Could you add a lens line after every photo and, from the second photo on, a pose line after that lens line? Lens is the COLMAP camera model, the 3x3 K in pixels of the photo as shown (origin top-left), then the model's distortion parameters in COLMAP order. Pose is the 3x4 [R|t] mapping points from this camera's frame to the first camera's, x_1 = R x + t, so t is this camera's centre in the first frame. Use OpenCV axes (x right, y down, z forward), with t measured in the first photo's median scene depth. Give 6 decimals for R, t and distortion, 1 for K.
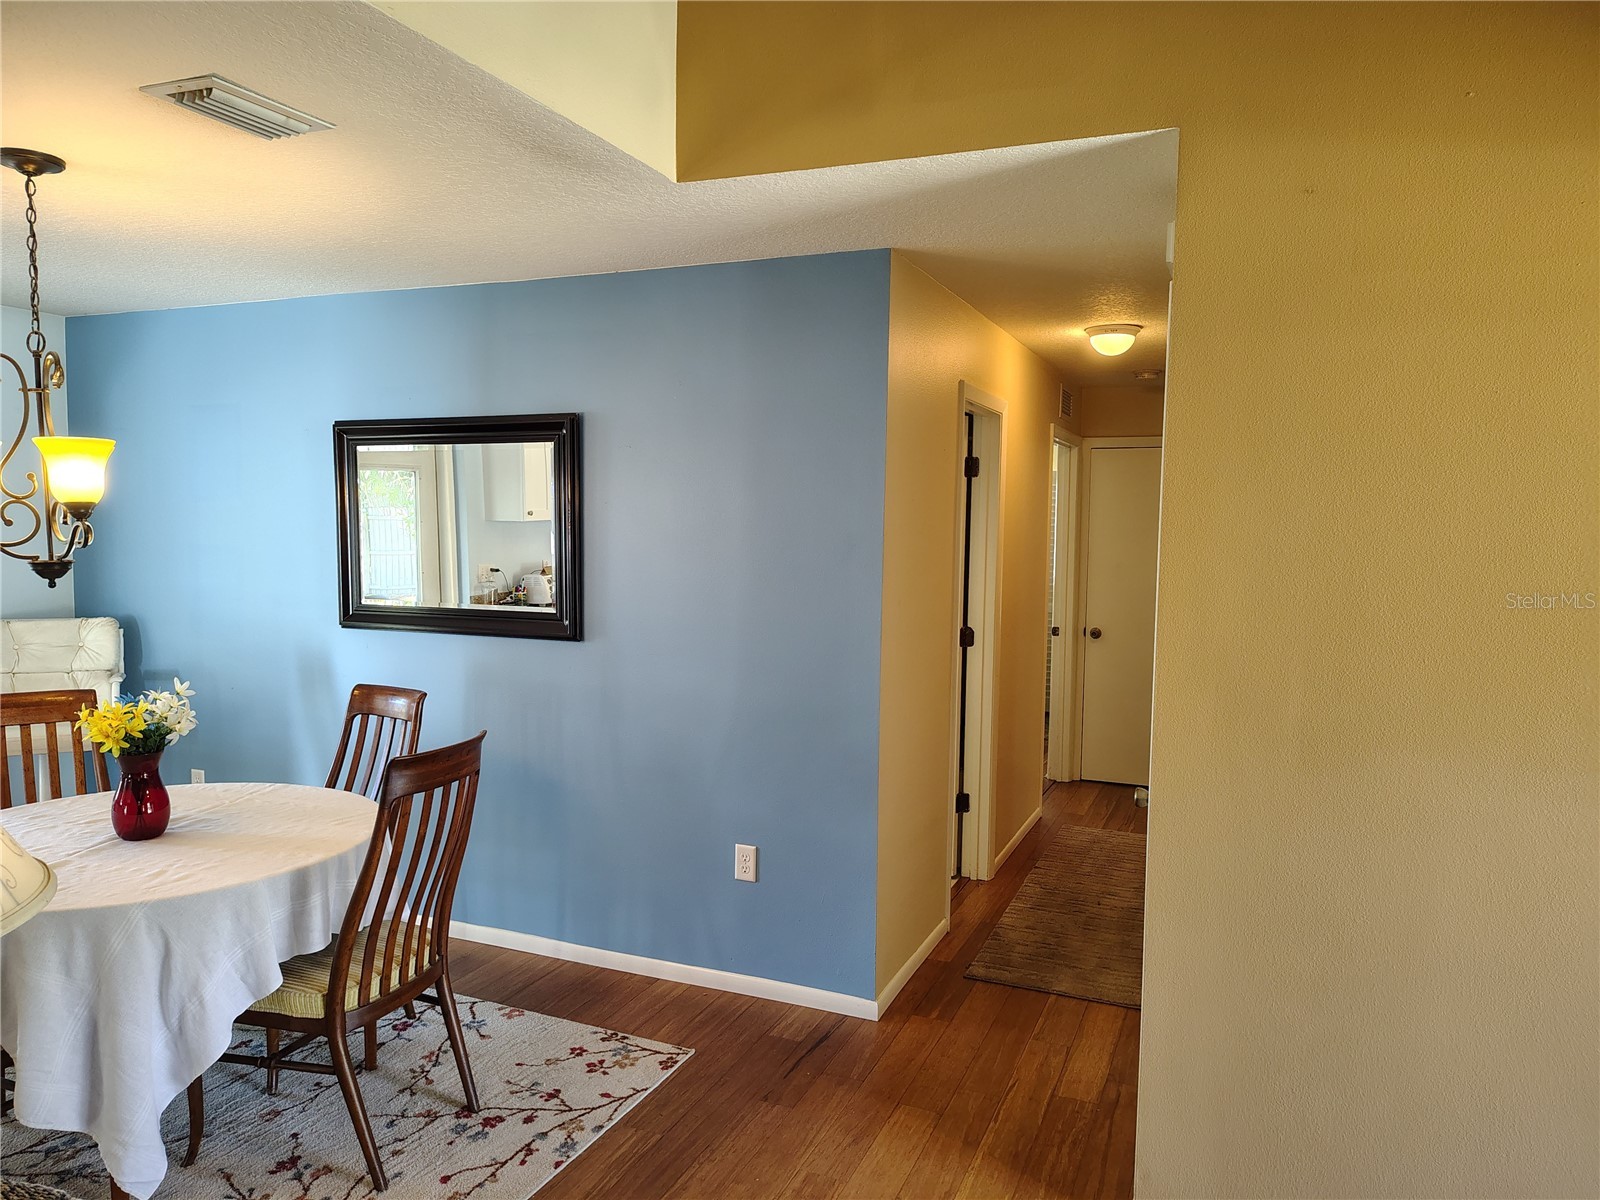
lens RADIAL K [[1095.7, 0, 805.2], [0, 1095.7, 599.4], [0, 0, 1]] dist [0.055883, -0.073543]
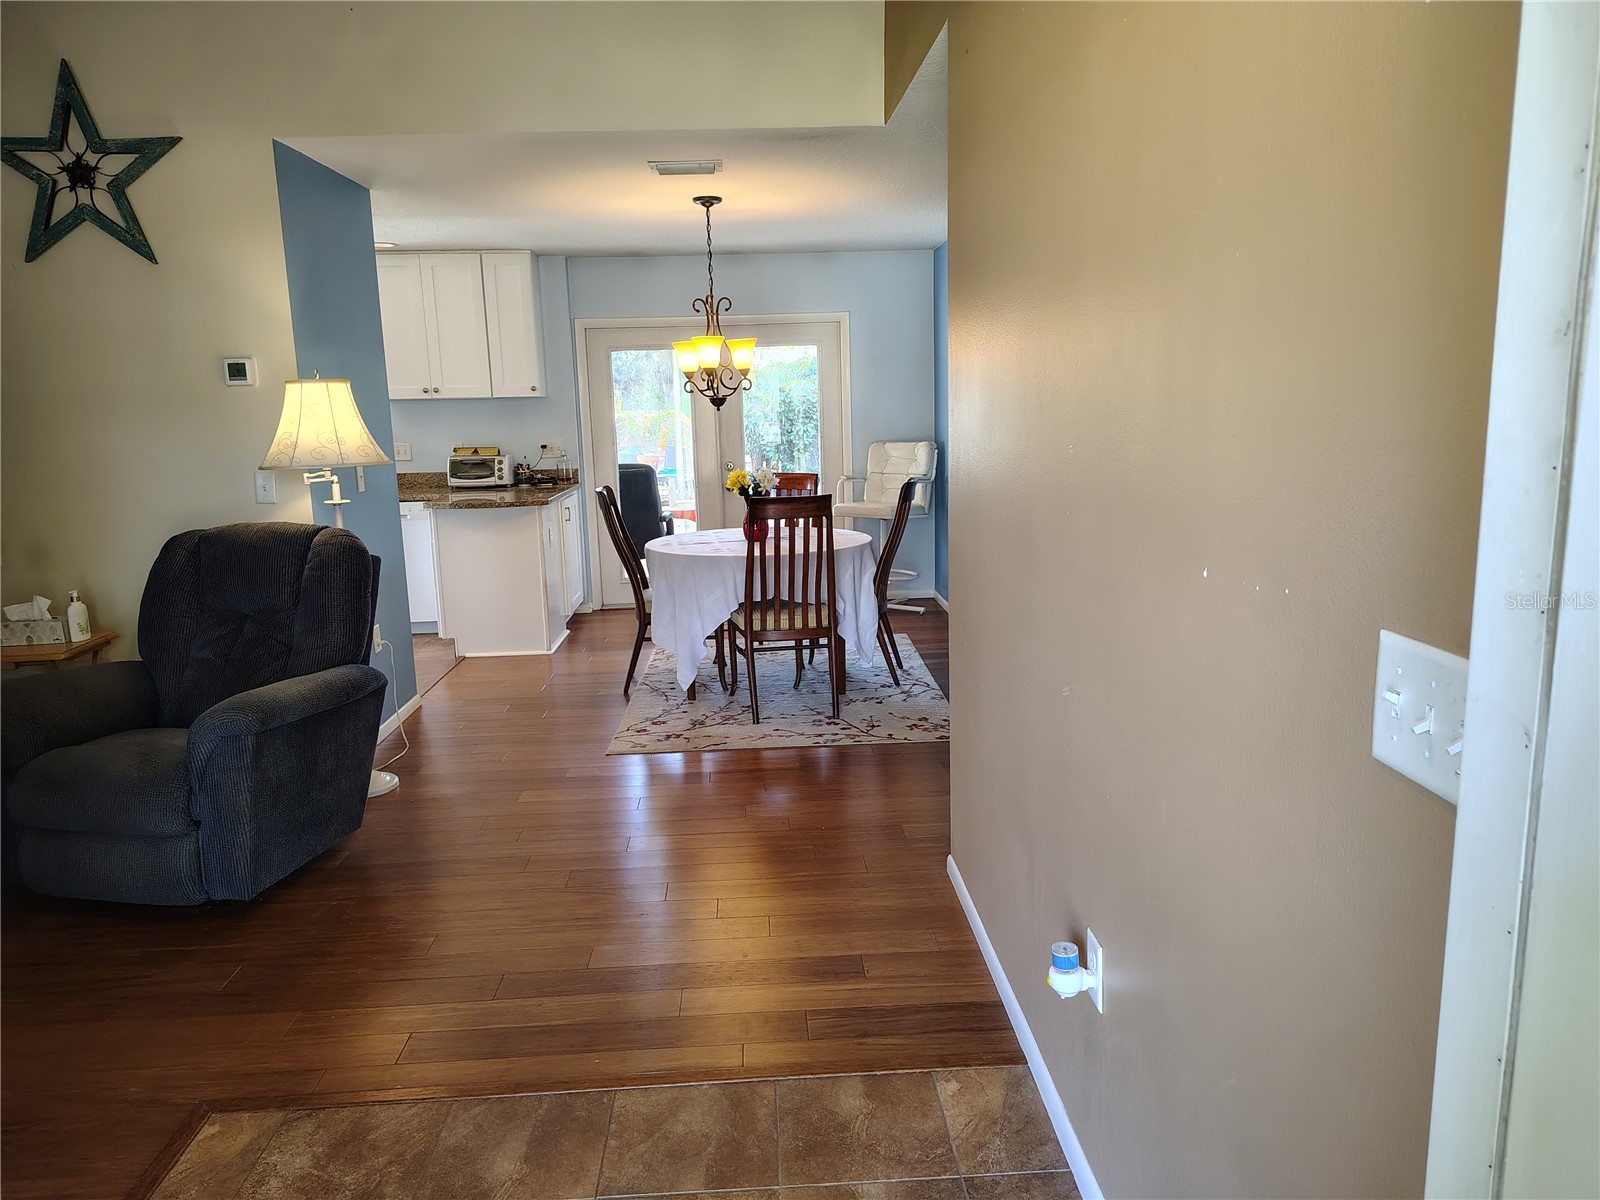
lens RADIAL K [[1080.2, 0, 800.0], [0, 1080.2, 600.0], [0, 0, 1]] dist [-0.002376, 0.001874]
pose [[0.434842, 0.140242, -0.889519, 1.167098], [-0.031803, 0.989574, 0.140469, 0.047969], [0.899945, -0.032792, 0.434768, 0.232434]]
